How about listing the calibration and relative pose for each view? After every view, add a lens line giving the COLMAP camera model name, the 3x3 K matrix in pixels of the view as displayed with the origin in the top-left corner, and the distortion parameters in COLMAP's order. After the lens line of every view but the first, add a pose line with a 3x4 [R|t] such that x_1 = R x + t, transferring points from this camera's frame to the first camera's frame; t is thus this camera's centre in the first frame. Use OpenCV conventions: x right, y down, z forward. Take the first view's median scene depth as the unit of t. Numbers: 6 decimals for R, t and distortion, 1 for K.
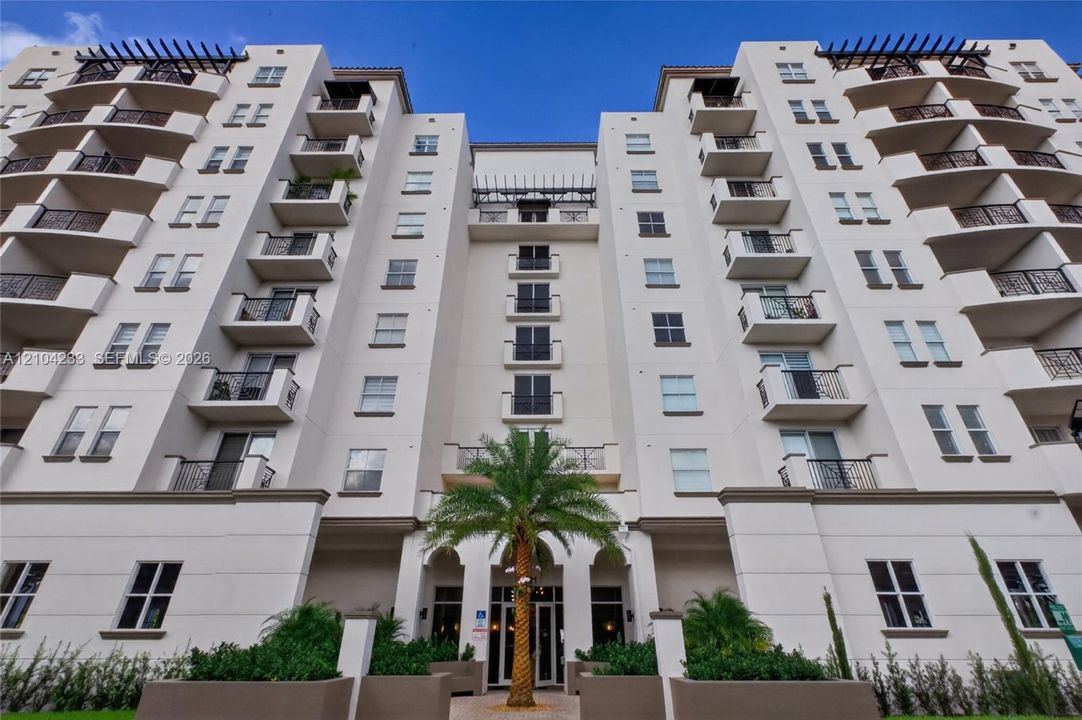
lens RADIAL K [[484.0, 0, 542.2], [0, 484.0, 349.2], [0, 0, 1]] dist [-0.003592, -0.000526]
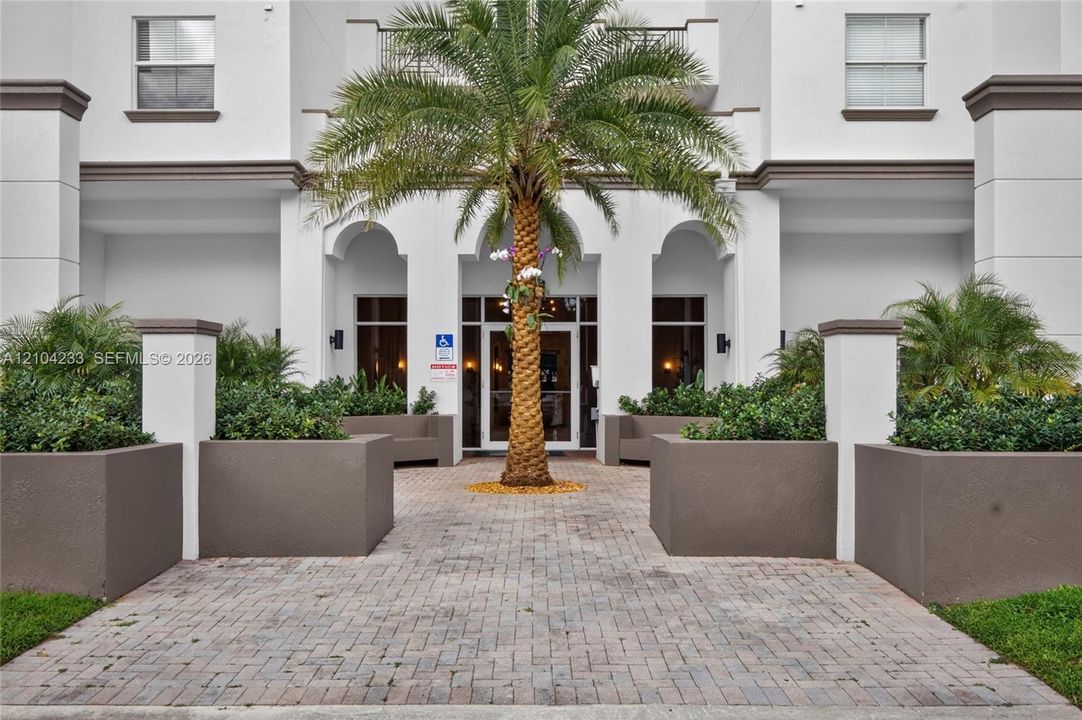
lens RADIAL K [[900.9, 0, 541.0], [0, 900.9, 360.0], [0, 0, 1]] dist [-0.008937, -0.001730]
pose [[0.999993, 0.000116, -0.003676, -0.016687], [0.001700, 0.871680, 0.490073, 0.083165], [0.003261, -0.490075, 0.871674, 0.128328]]
